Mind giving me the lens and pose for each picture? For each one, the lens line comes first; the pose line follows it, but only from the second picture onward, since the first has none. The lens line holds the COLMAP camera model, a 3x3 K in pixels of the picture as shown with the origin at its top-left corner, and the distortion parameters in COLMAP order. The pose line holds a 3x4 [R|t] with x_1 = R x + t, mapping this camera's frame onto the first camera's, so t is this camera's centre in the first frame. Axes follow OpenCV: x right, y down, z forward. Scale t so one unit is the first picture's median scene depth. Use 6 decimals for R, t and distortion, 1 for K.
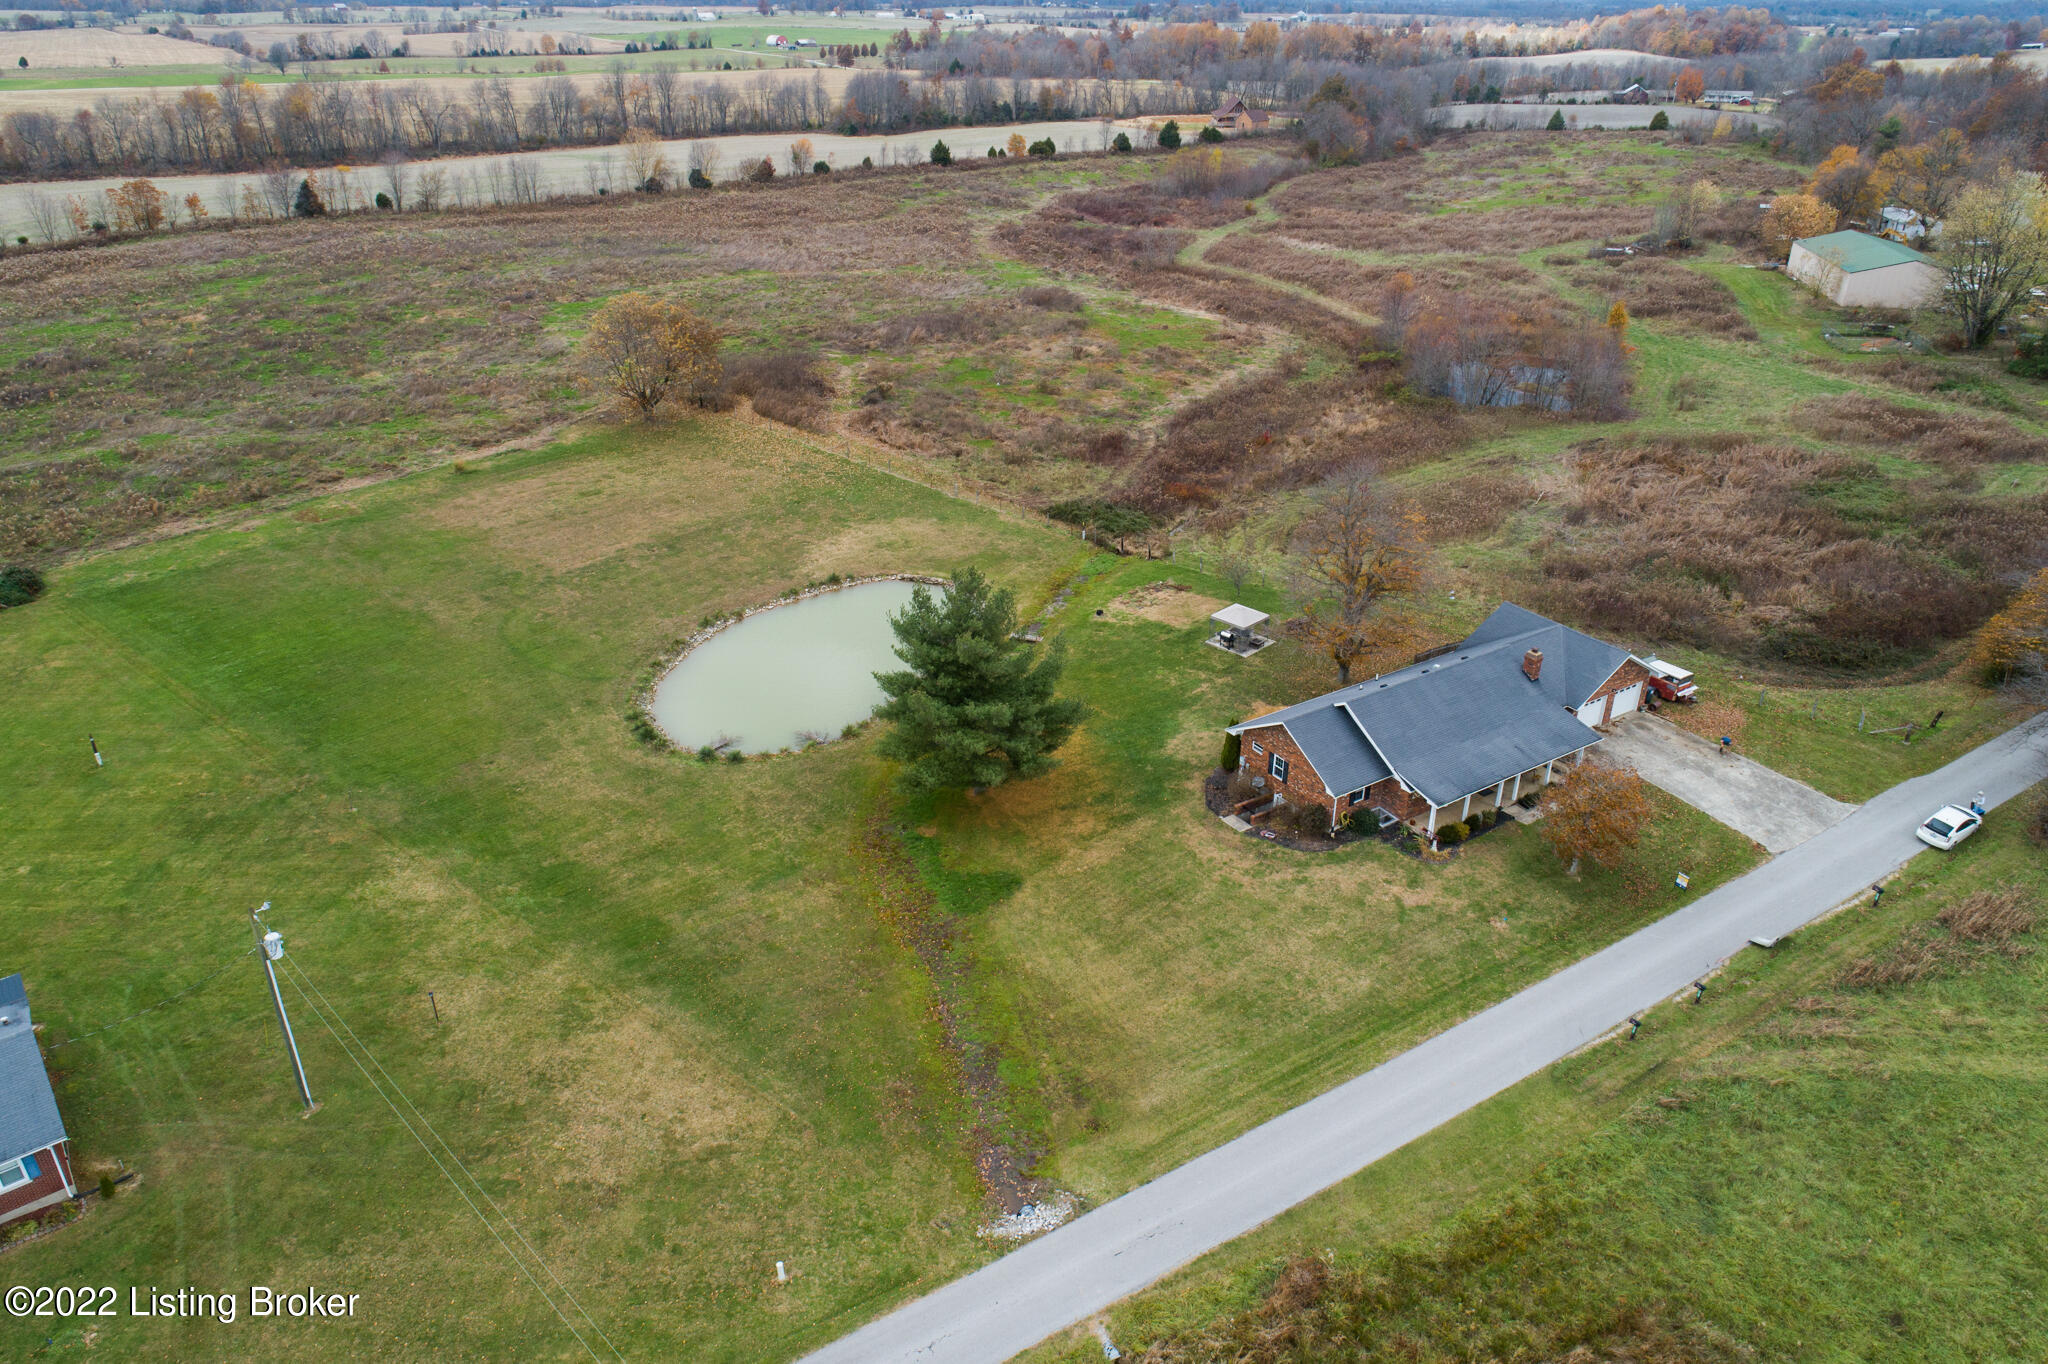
lens RADIAL K [[1375.8, 0, 1024.0], [0, 1375.8, 682.0], [0, 0, 1]] dist [-0.001177, 0.003772]
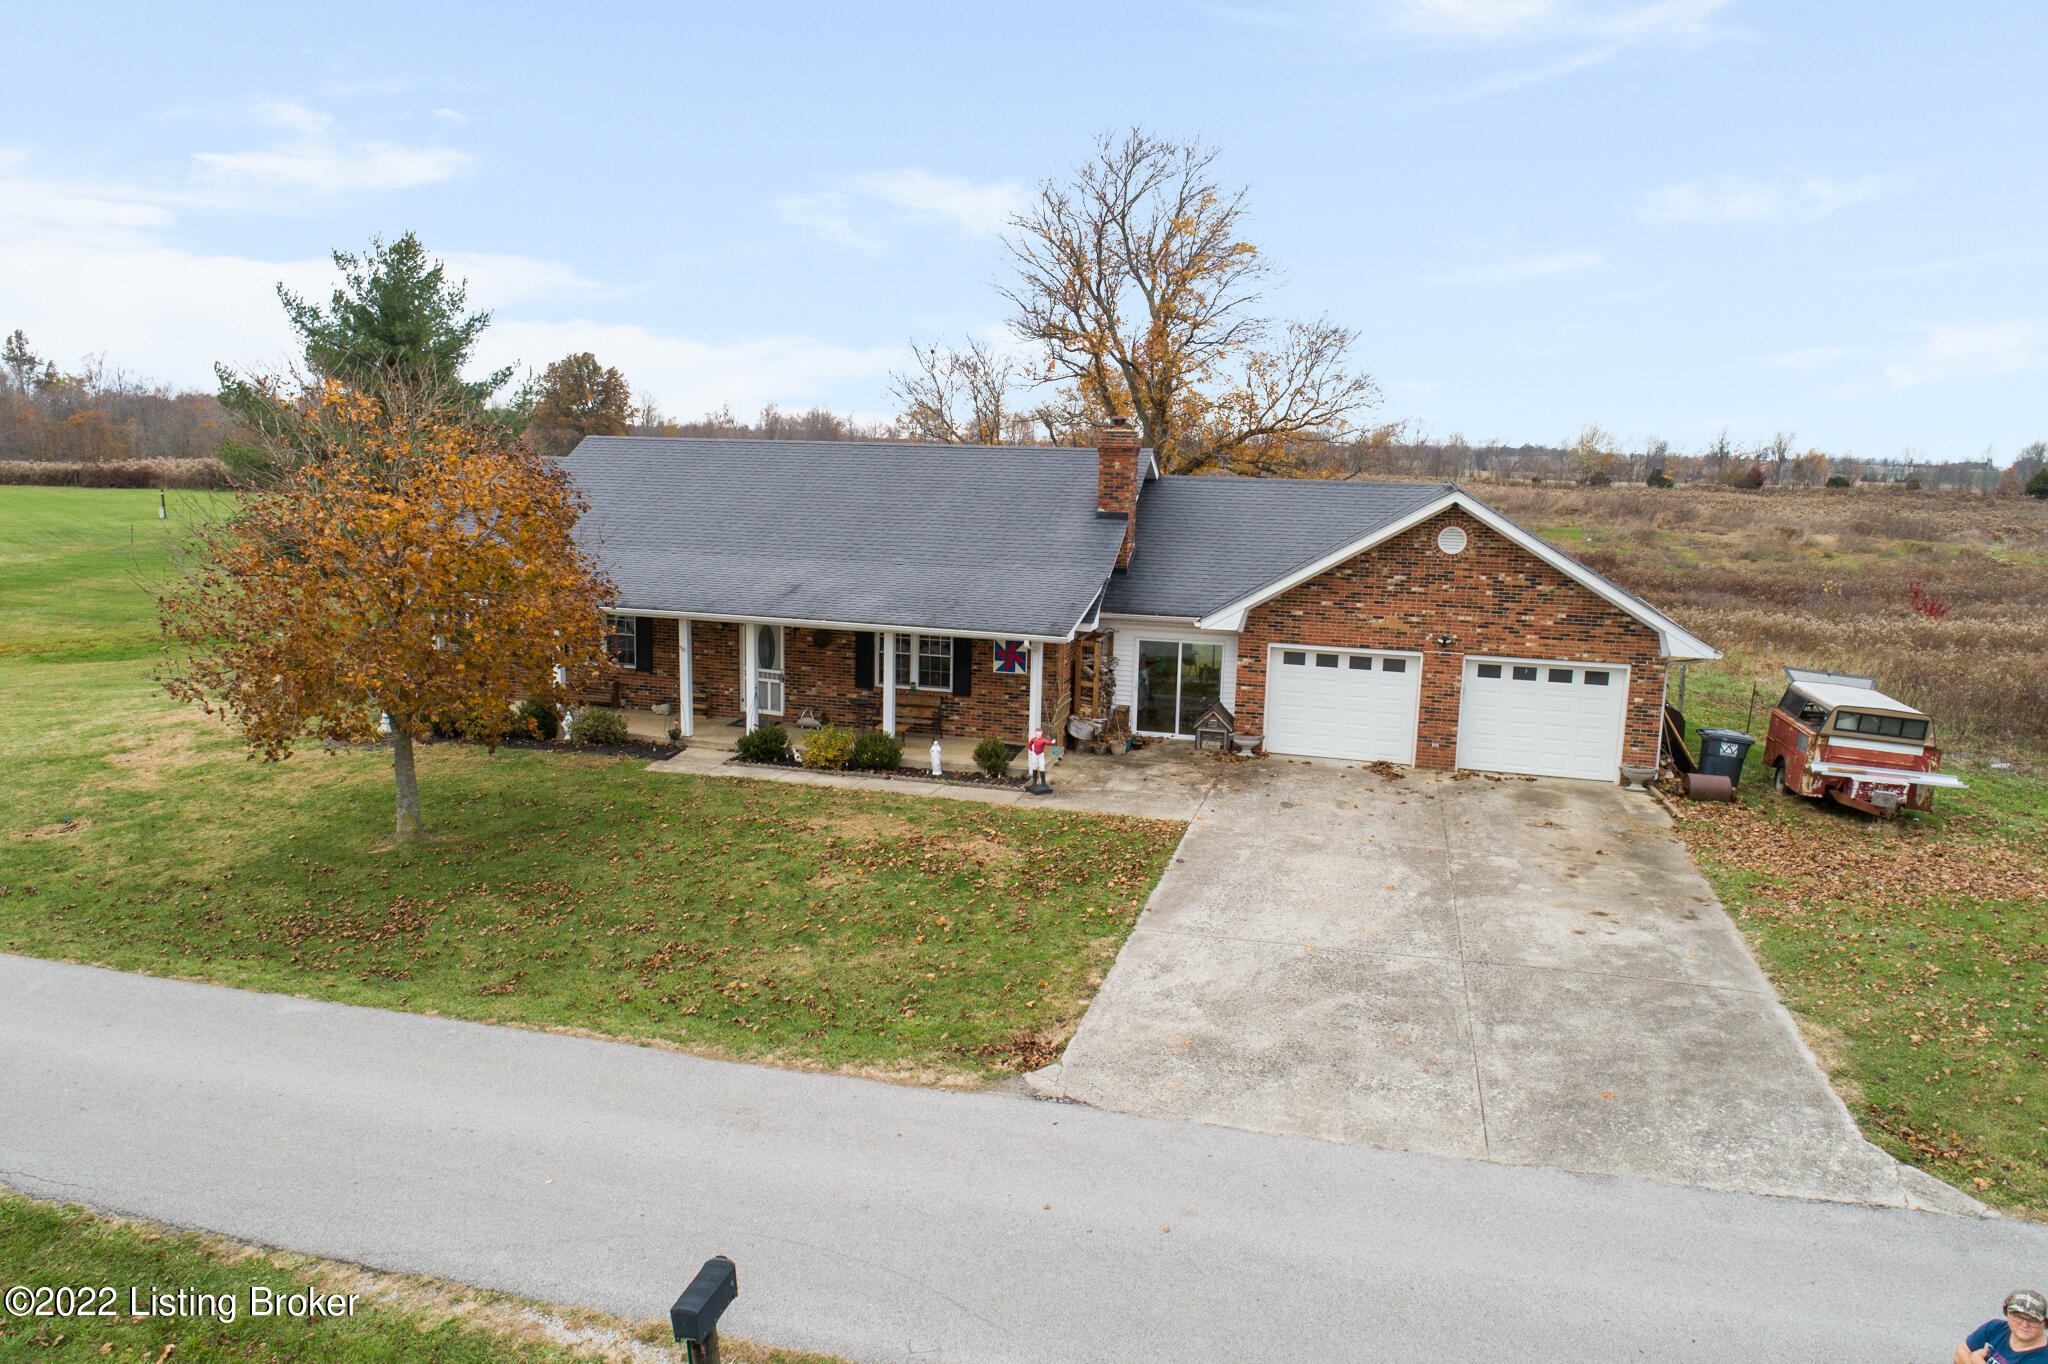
lens RADIAL K [[1375.8, 0, 1024.0], [0, 1375.8, 682.0], [0, 0, 1]] dist [-0.001177, 0.003772]
pose [[0.656285, 0.137568, -0.741866, 0.343217], [-0.359126, 0.921673, -0.146787, 0.051779], [0.663564, 0.362758, 0.654285, 0.438413]]
